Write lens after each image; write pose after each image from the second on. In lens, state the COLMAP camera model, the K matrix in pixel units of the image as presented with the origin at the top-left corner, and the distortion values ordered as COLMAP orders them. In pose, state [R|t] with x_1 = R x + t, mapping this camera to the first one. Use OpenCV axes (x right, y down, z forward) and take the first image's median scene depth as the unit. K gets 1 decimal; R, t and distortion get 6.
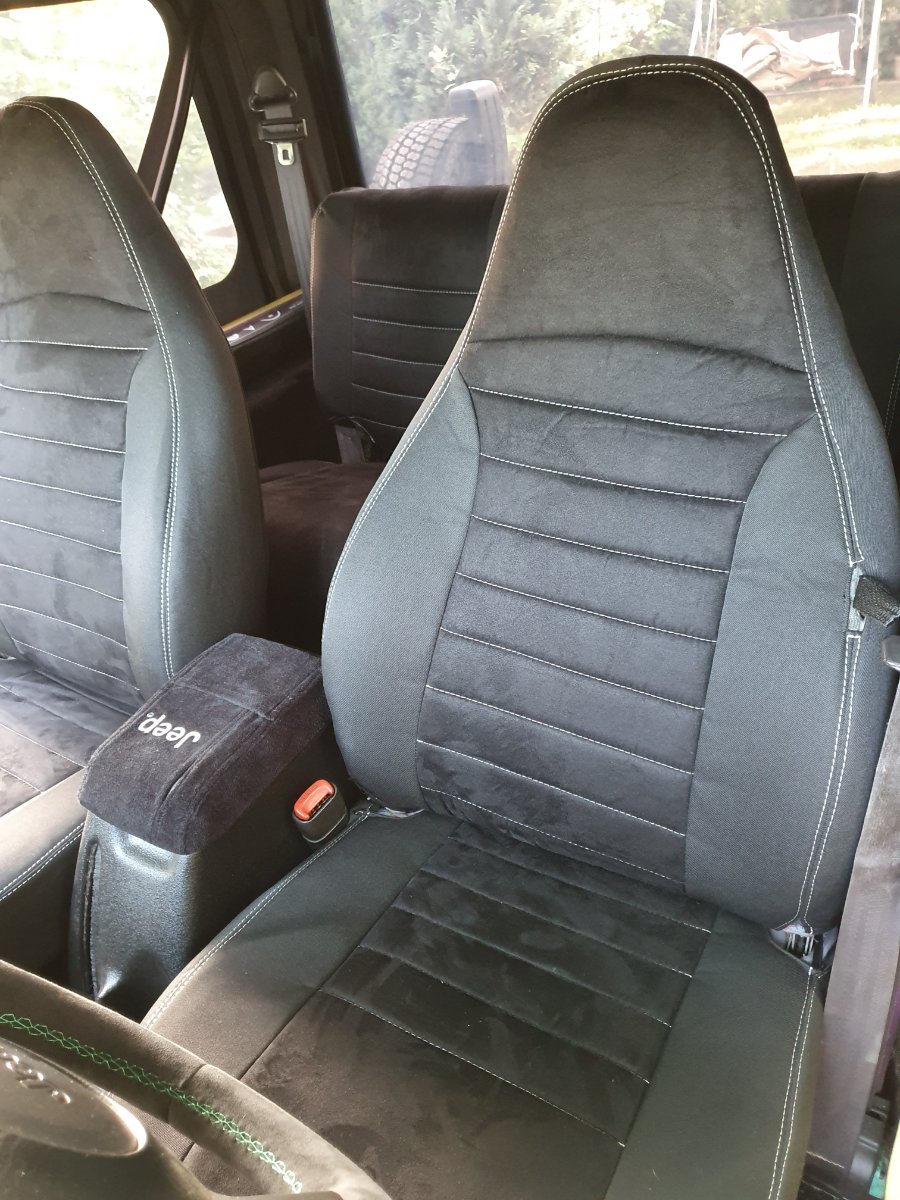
lens RADIAL K [[963.1, 0, 450.0], [0, 963.1, 600.0], [0, 0, 1]] dist [0.060920, -0.091469]
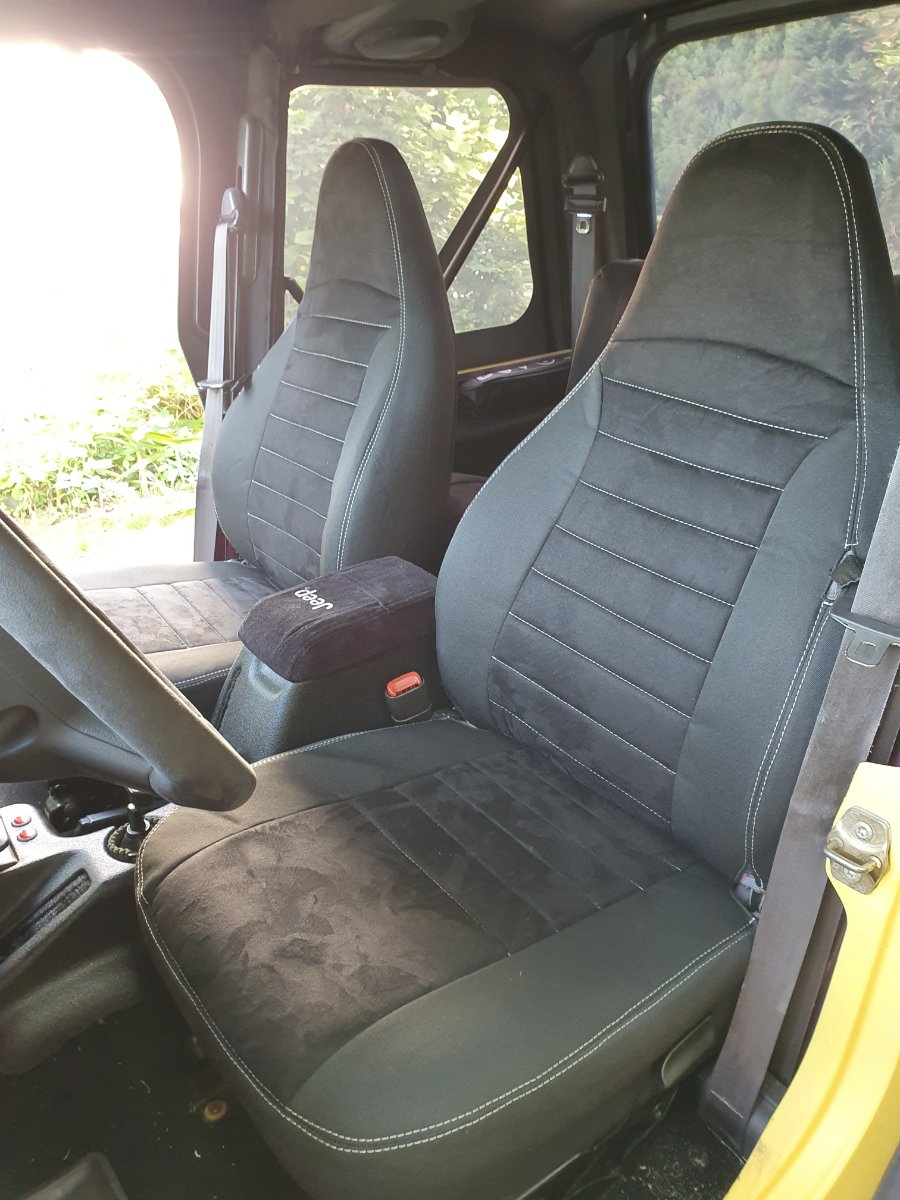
lens RADIAL K [[963.1, 0, 450.0], [0, 963.1, 600.0], [0, 0, 1]] dist [0.060920, -0.091469]
pose [[0.922023, 0.232098, -0.309844, 0.268396], [-0.263969, 0.962364, -0.064624, 0.168018], [0.283184, 0.141374, 0.948589, -0.158462]]
